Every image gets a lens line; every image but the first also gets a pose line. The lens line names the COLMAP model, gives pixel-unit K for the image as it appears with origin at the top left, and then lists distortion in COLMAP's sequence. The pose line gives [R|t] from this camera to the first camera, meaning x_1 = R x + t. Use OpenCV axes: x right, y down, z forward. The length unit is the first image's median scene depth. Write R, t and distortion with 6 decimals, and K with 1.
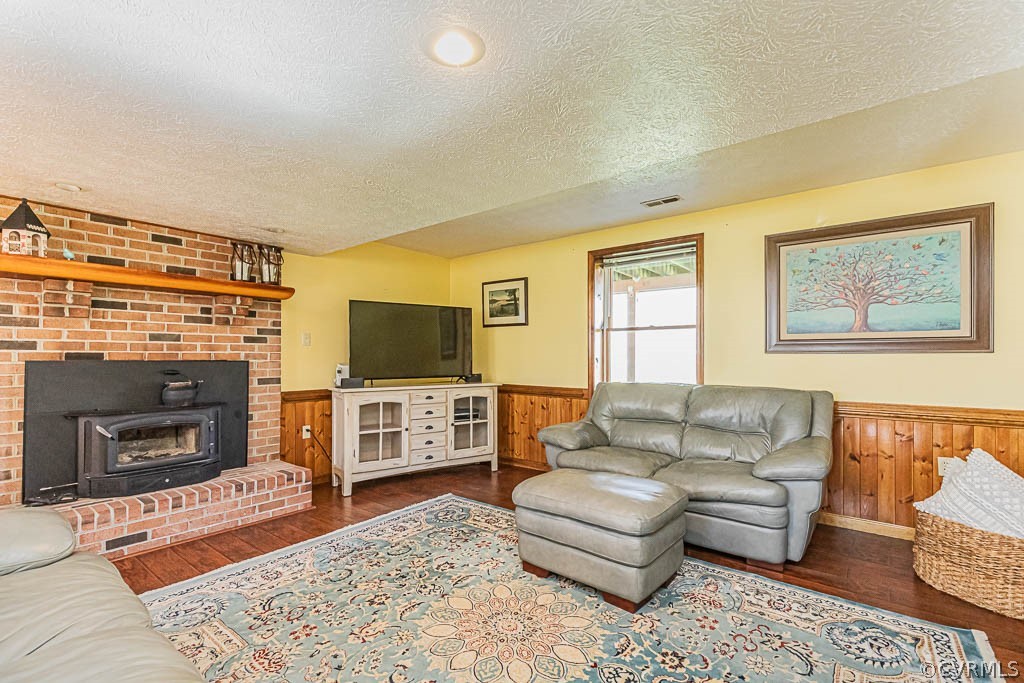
lens RADIAL K [[467.4, 0, 514.9], [0, 467.4, 363.6], [0, 0, 1]] dist [0.007686, -0.000667]
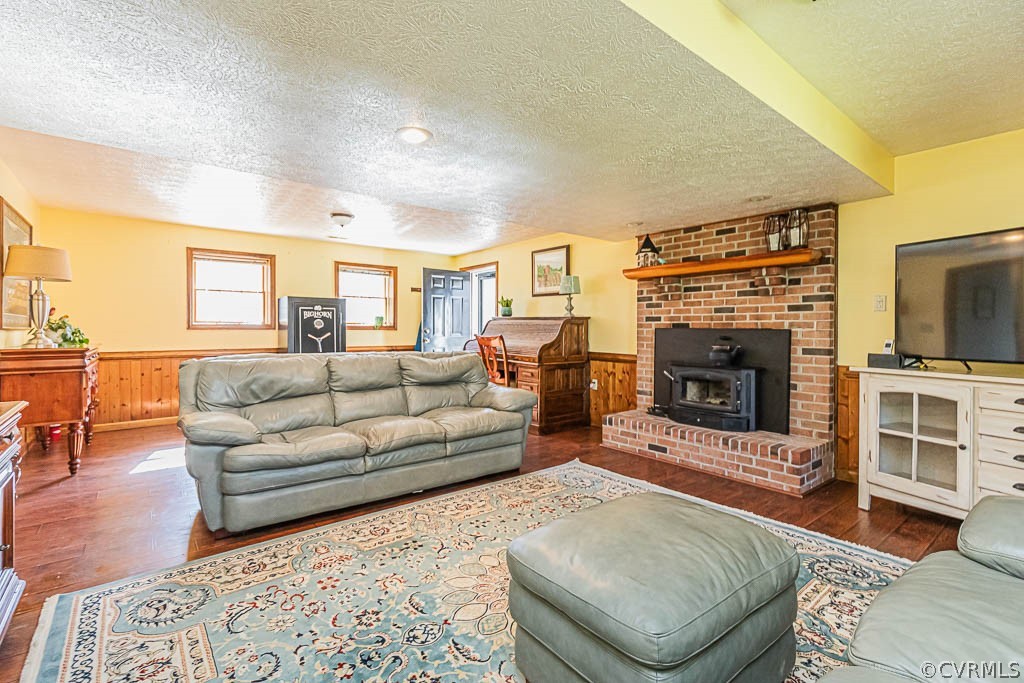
lens RADIAL K [[469.5, 0, 508.0], [0, 469.5, 332.6], [0, 0, 1]] dist [0.017035, -0.000164]
pose [[-0.227671, 0.005463, -0.973723, 0.599700], [-0.021174, 0.999720, 0.010560, 0.003144], [0.973508, 0.023021, -0.227492, 0.714432]]
